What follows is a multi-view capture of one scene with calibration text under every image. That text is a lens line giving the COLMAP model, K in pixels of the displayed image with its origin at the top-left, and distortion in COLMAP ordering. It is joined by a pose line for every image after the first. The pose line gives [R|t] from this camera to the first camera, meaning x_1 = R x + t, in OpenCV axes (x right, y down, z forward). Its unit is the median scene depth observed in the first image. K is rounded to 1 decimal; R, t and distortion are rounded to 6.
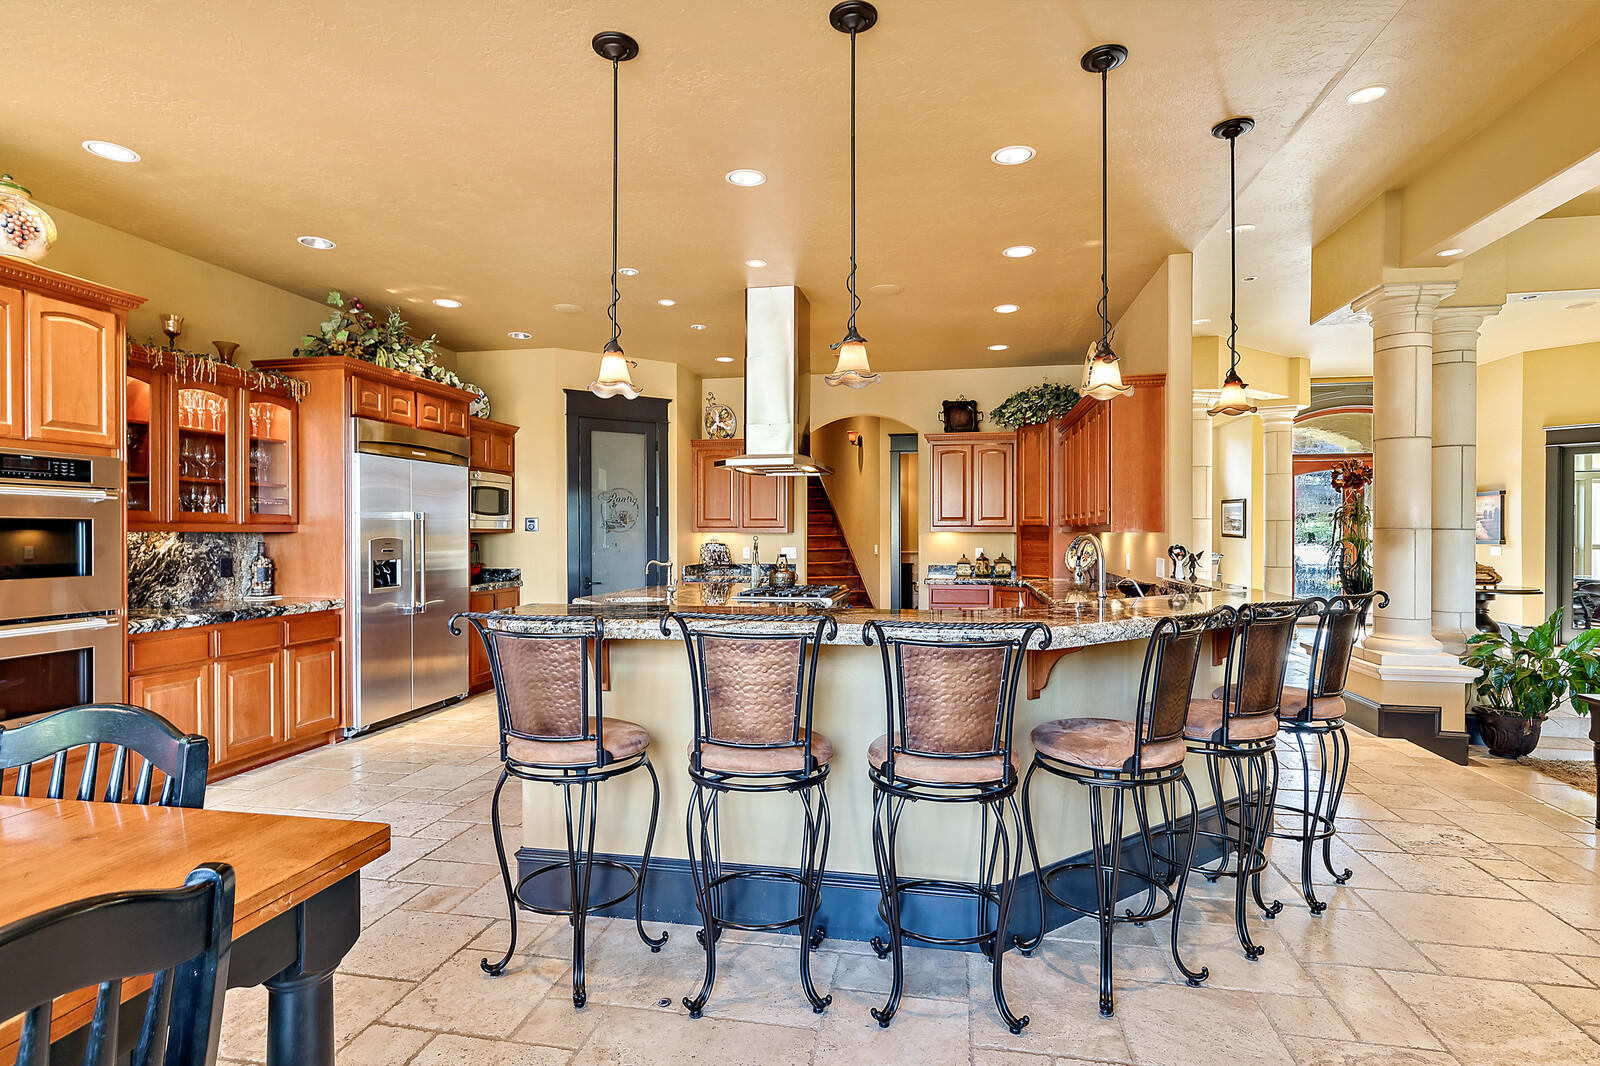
lens RADIAL K [[793.7, 0, 799.9], [0, 793.7, 538.2], [0, 0, 1]] dist [-0.004369, 0.001059]
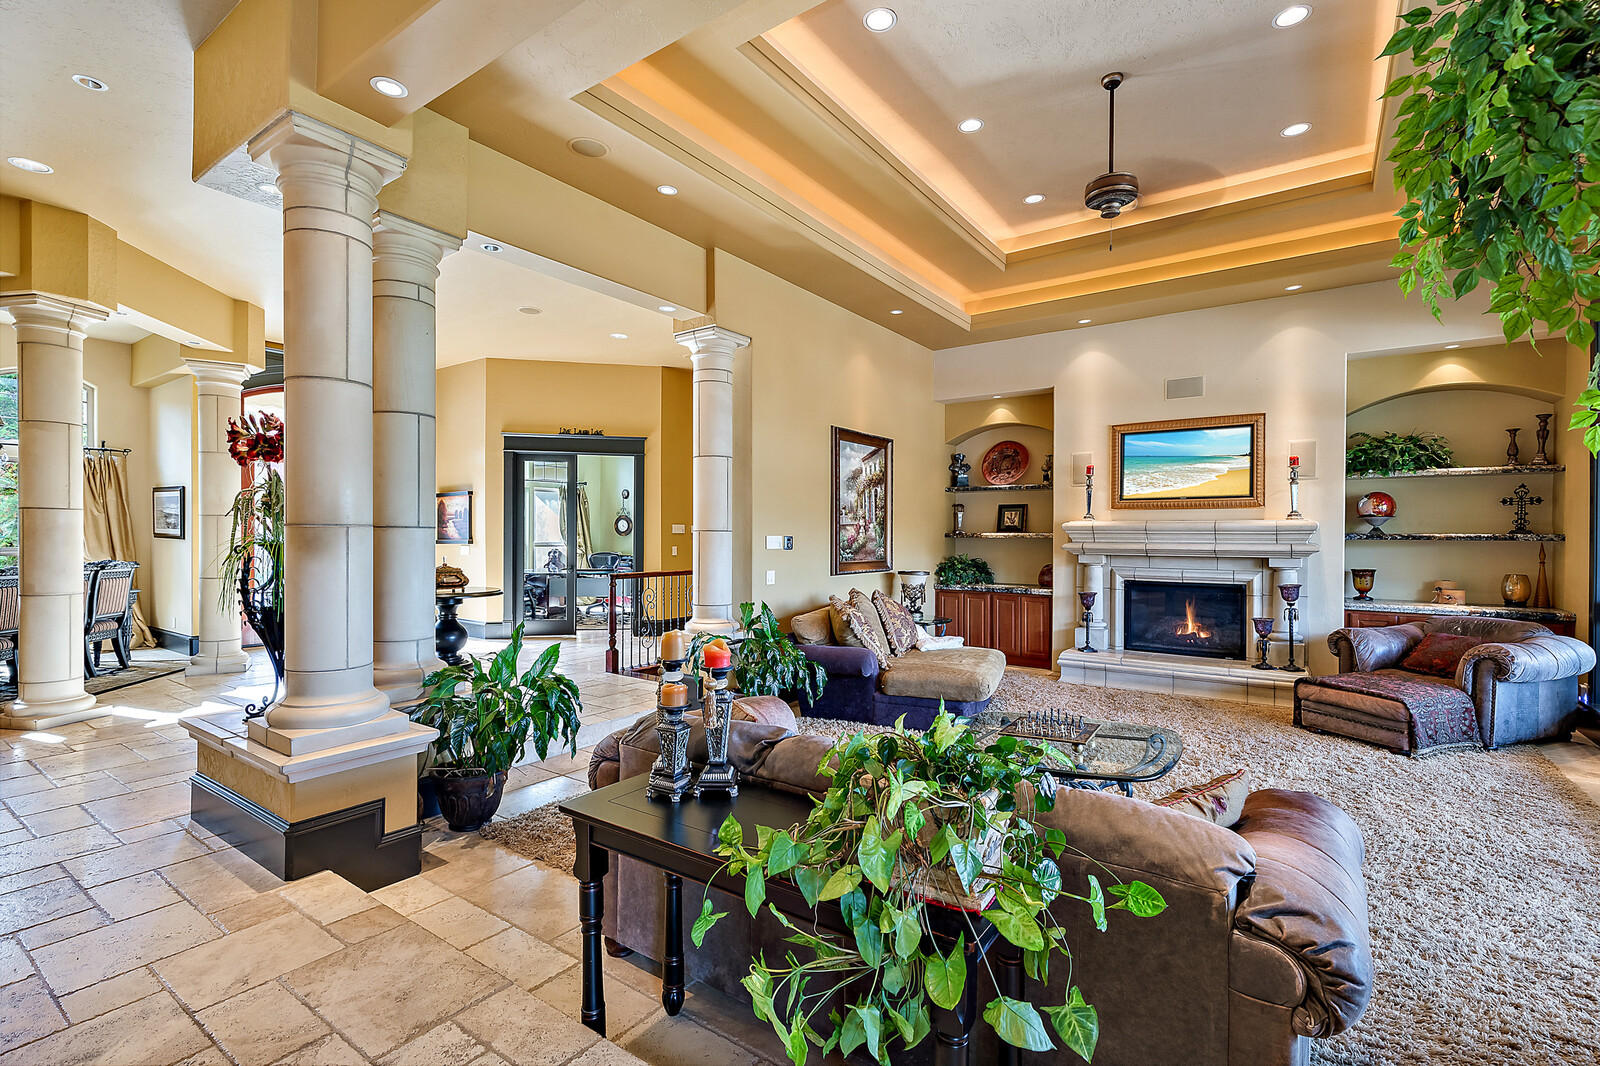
lens RADIAL K [[732.6, 0, 800.5], [0, 732.6, 537.1], [0, 0, 1]] dist [0.010064, -0.001725]
pose [[0.414691, -0.003192, 0.909957, 0.320615], [0.003590, 0.999992, 0.001871, -0.001996], [-0.909955, 0.002491, 0.414699, 0.348033]]
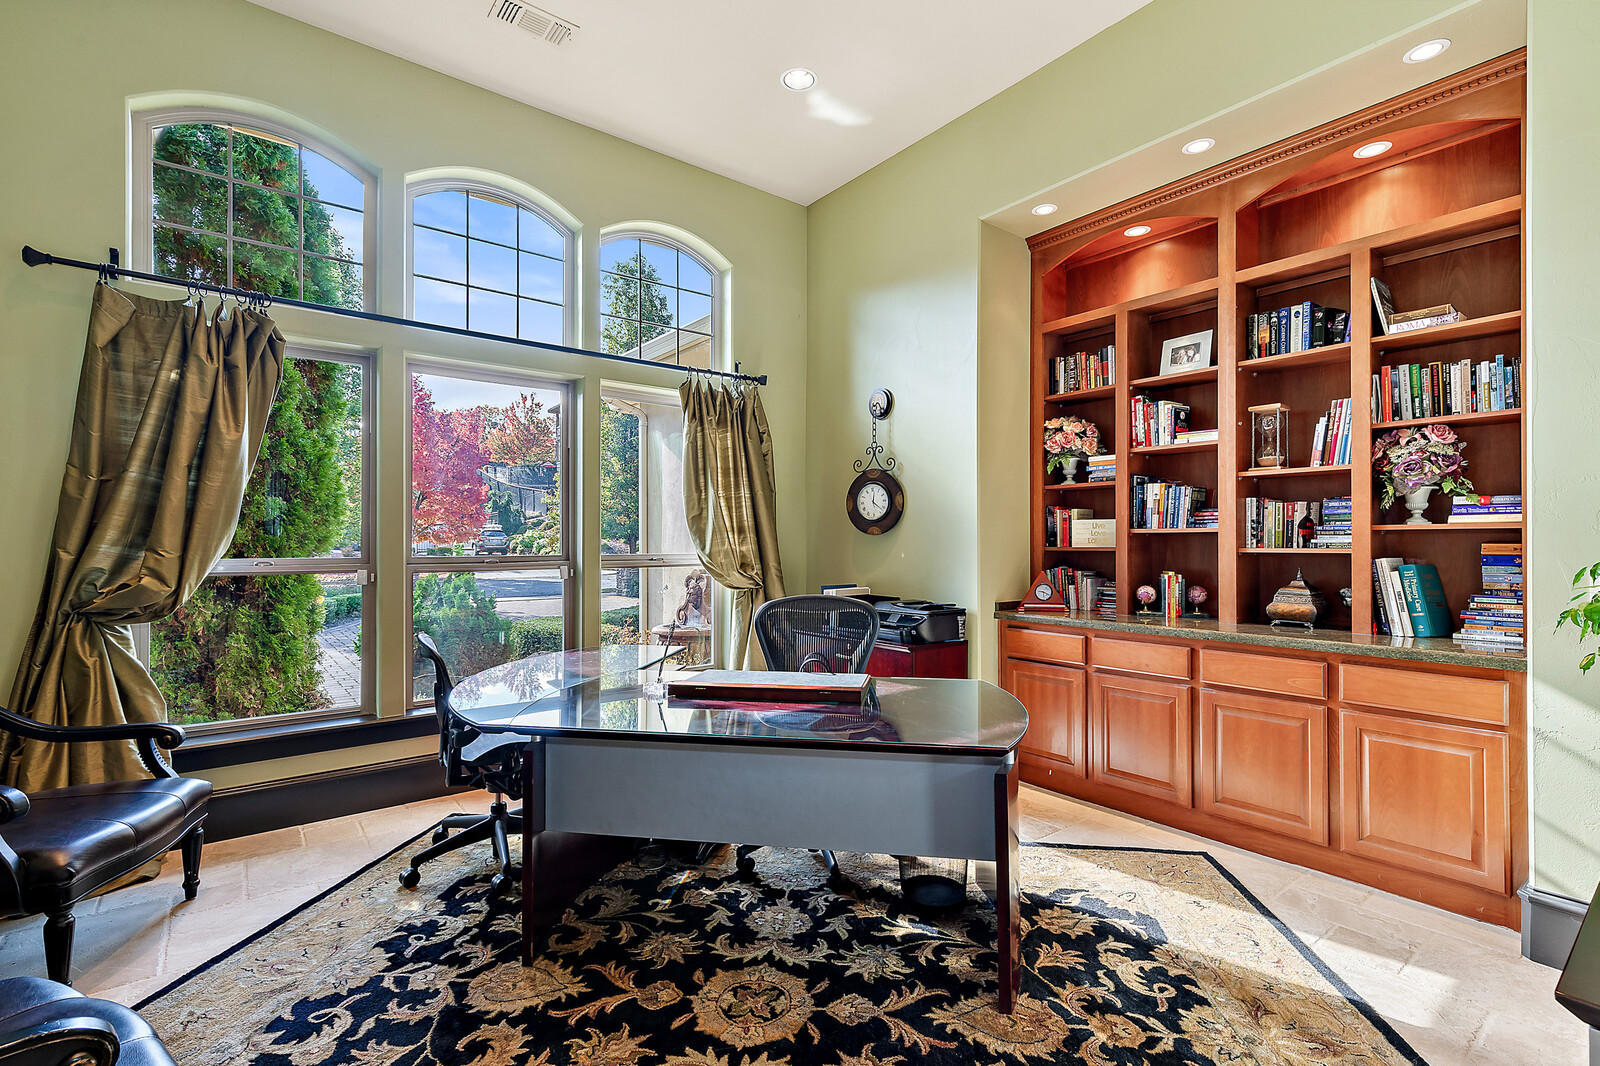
lens RADIAL K [[732.6, 0, 799.3], [0, 732.6, 540.8], [0, 0, 1]] dist [0.010064, -0.001725]
pose [[0.660183, 0.003716, 0.751095, 1.500509], [0.005970, 0.999930, -0.010194, 0.009434], [-0.751081, 0.011214, 0.660115, 1.314083]]
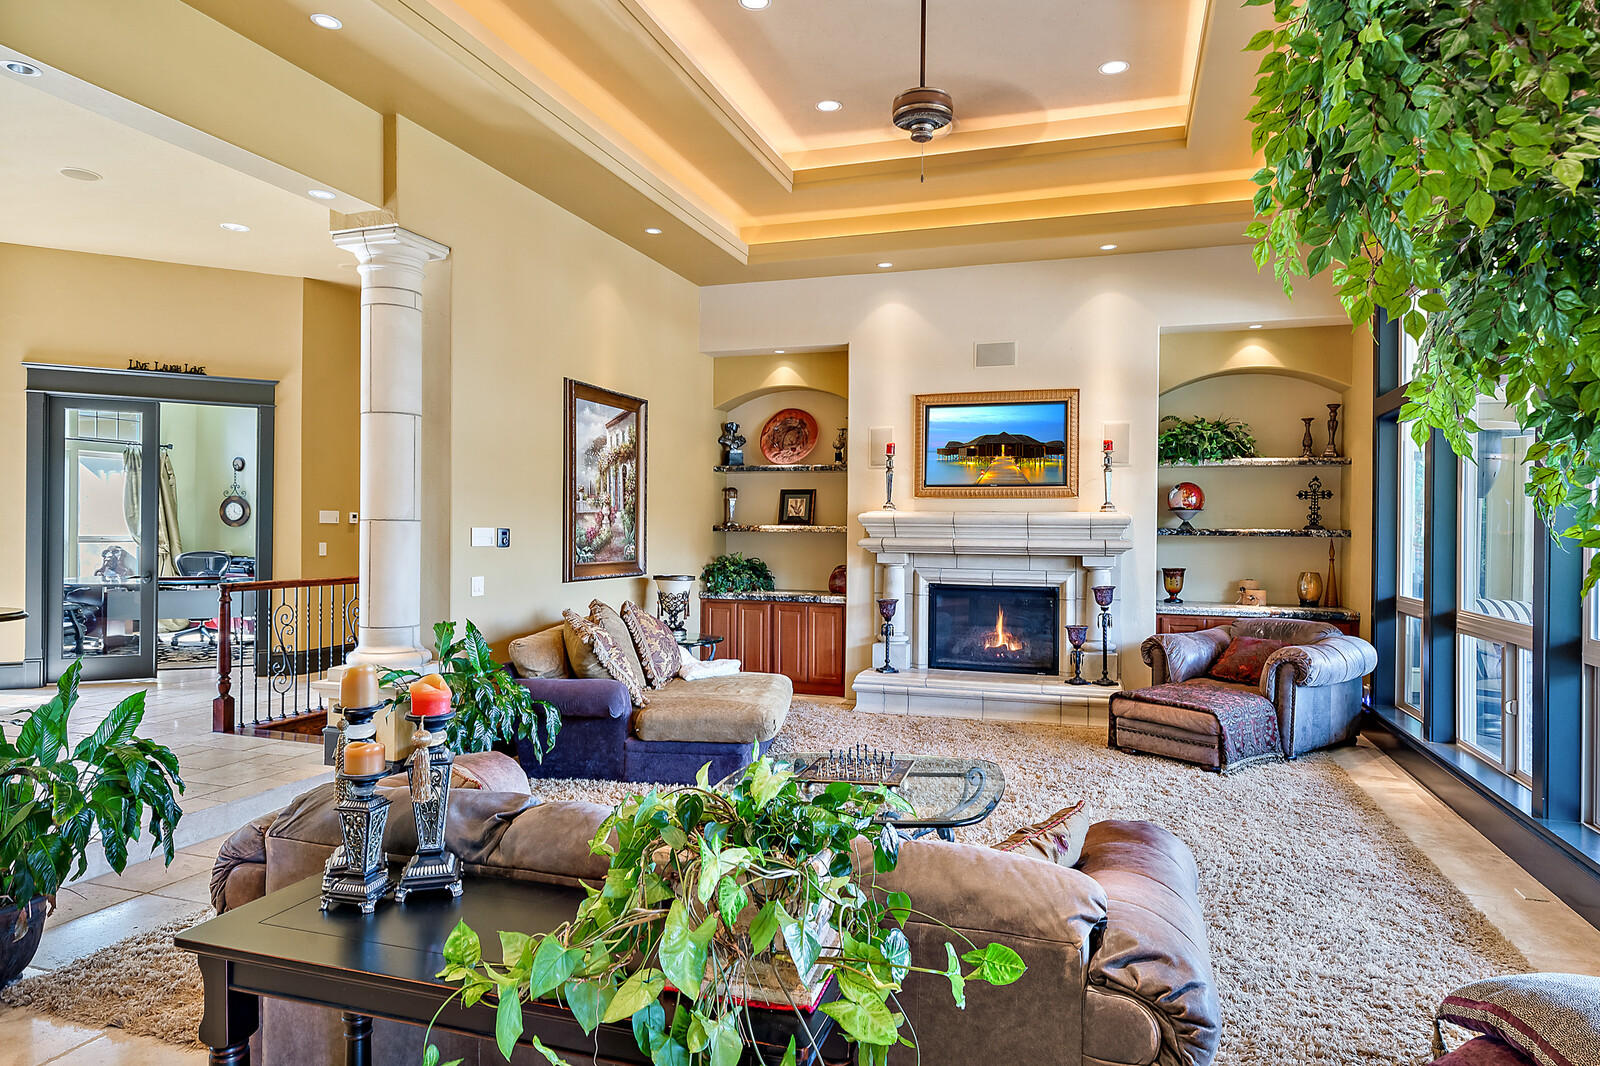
lens RADIAL K [[970.5, 0, 803.9], [0, 970.5, 531.7], [0, 0, 1]] dist [0.005802, -0.001873]
pose [[0.128541, -0.003432, 0.991698, 0.316135], [-0.001302, 0.999993, 0.003630, -0.001926], [-0.991703, -0.001757, 0.128536, 0.363225]]
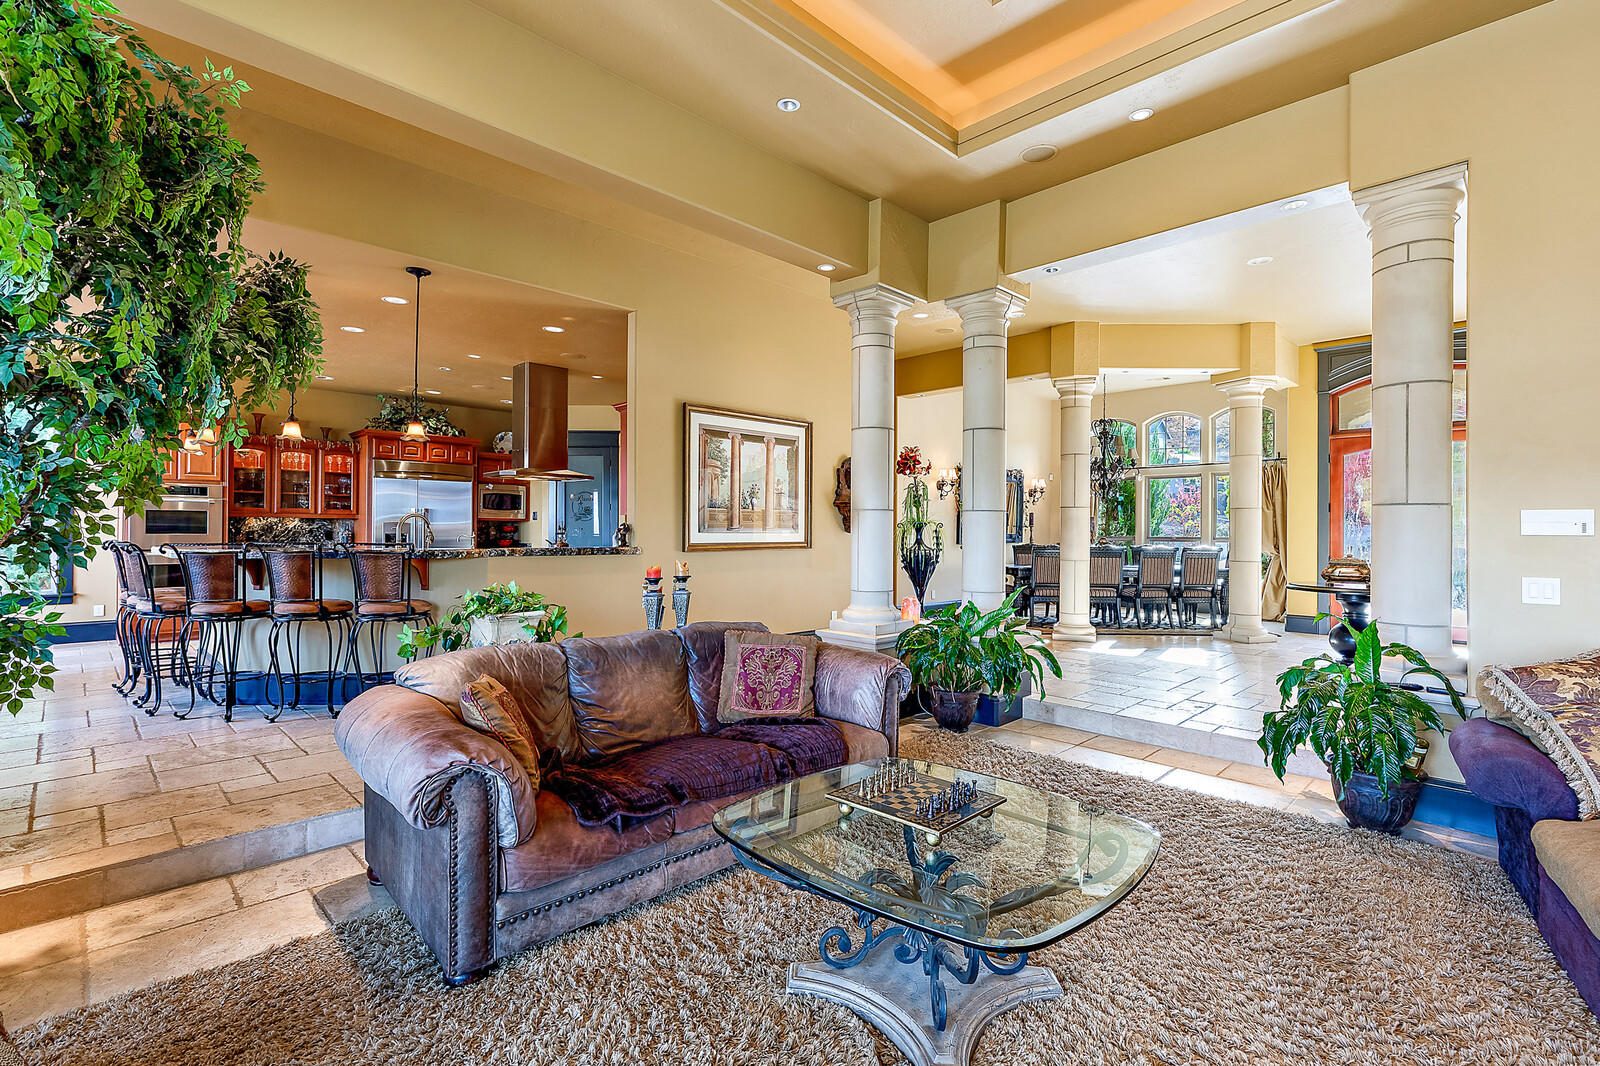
lens RADIAL K [[732.6, 0, 804.5], [0, 732.6, 529.6], [0, 0, 1]] dist [0.010064, -0.001725]
pose [[0.823372, 0.002885, -0.567494, 1.067432], [-0.008906, 0.999930, -0.007839, 0.019648], [0.567432, 0.011509, 0.823340, 0.092565]]
